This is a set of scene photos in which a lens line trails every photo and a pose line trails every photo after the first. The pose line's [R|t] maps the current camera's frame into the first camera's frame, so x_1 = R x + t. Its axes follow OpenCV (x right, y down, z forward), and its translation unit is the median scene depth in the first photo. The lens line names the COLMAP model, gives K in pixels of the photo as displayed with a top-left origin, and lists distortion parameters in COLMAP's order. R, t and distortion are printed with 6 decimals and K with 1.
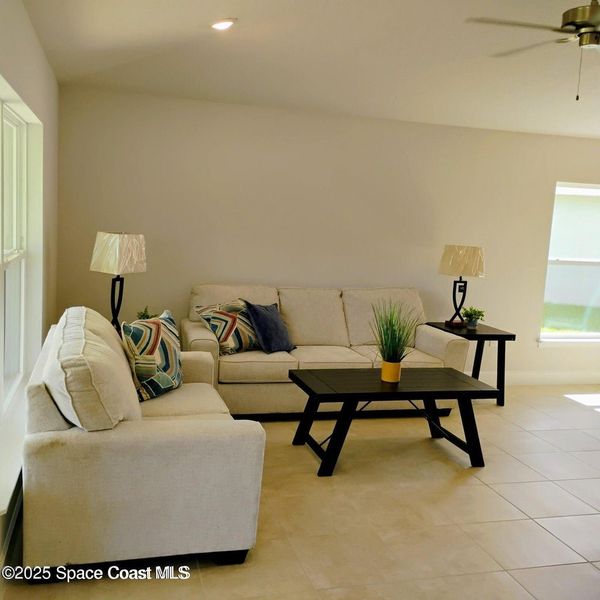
lens RADIAL K [[714.8, 0, 300.7], [0, 714.8, 300.9], [0, 0, 1]] dist [0.025272, 0.000000]
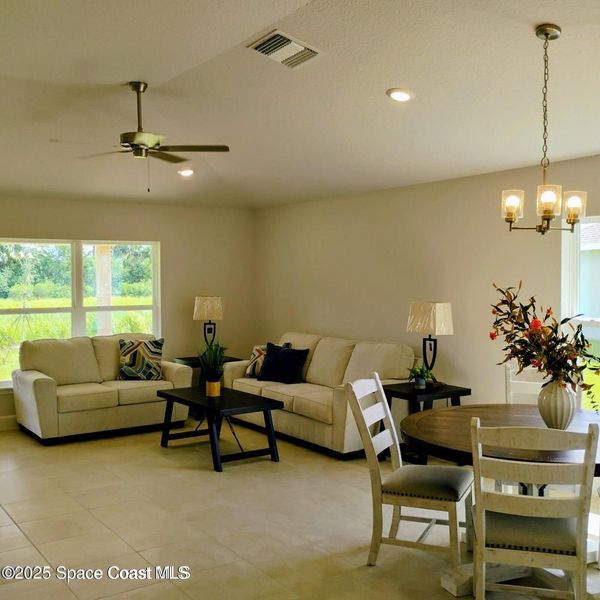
lens RADIAL K [[714.8, 0, 298.5], [0, 714.8, 300.1], [0, 0, 1]] dist [0.025272, 0.000000]
pose [[0.310210, -0.023939, -0.950367, 1.096618], [-0.090936, 0.994352, -0.054729, -0.011021], [0.946309, 0.103400, 0.306281, 0.537445]]
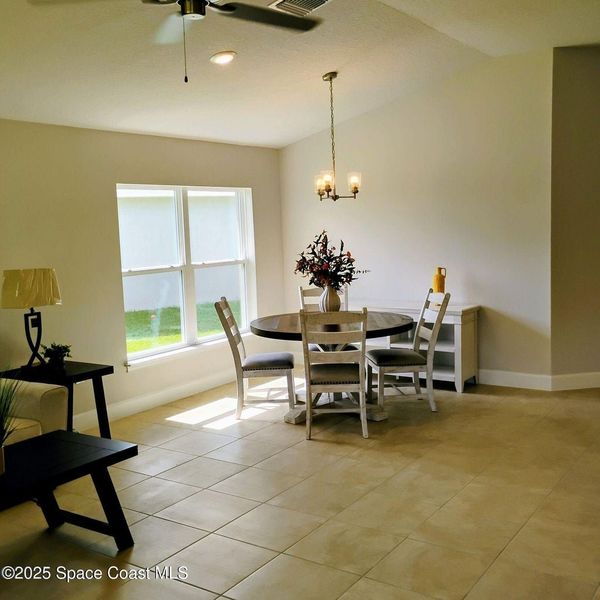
lens RADIAL K [[714.8, 0, 299.2], [0, 714.8, 297.0], [0, 0, 1]] dist [0.025272, 0.000000]
pose [[0.765266, -0.151607, 0.625607, -0.045605], [0.158385, 0.986338, 0.045283, -0.035129], [-0.623925, 0.064433, 0.778823, 0.196250]]
